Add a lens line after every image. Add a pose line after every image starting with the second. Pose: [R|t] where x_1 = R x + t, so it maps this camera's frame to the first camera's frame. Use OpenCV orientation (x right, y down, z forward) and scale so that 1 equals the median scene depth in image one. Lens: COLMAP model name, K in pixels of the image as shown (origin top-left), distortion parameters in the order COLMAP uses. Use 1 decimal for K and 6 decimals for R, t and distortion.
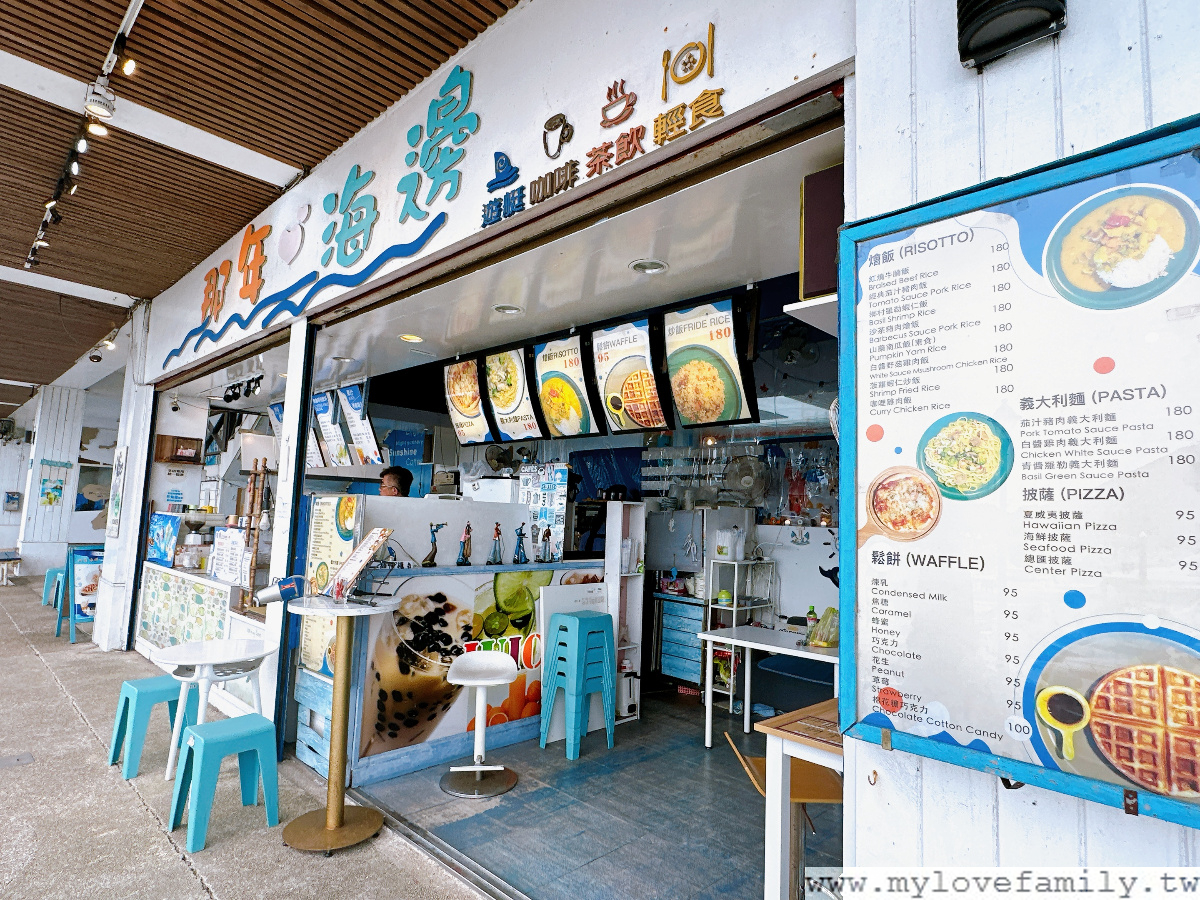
lens RADIAL K [[670.5, 0, 602.4], [0, 670.5, 448.7], [0, 0, 1]] dist [-0.007265, 0.005659]
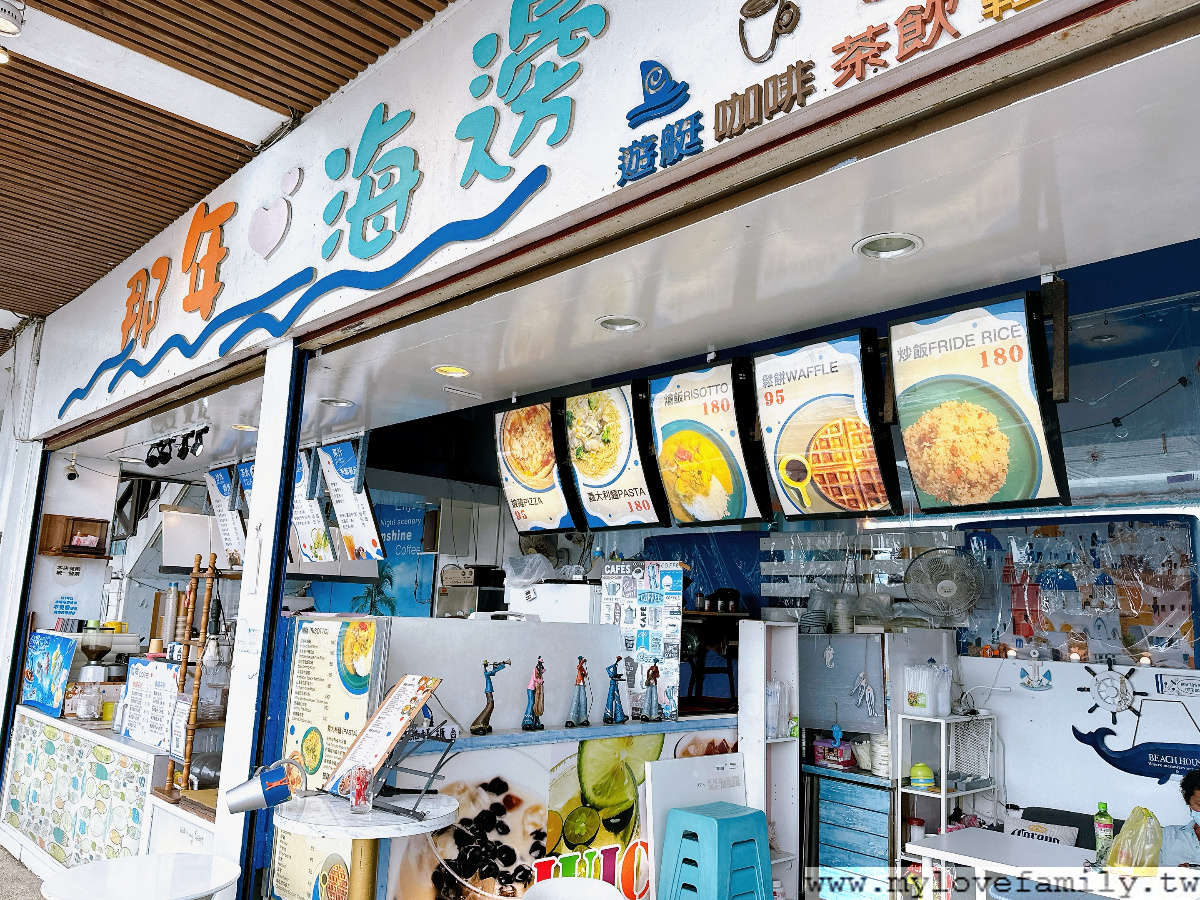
lens RADIAL K [[934.8, 0, 603.2], [0, 934.8, 454.4], [0, 0, 1]] dist [0.052854, -0.066177]
pose [[0.999192, -0.003715, -0.040023, -0.104105], [0.000689, 0.997155, -0.075371, -0.015328], [0.040190, 0.075282, 0.996352, 0.111983]]
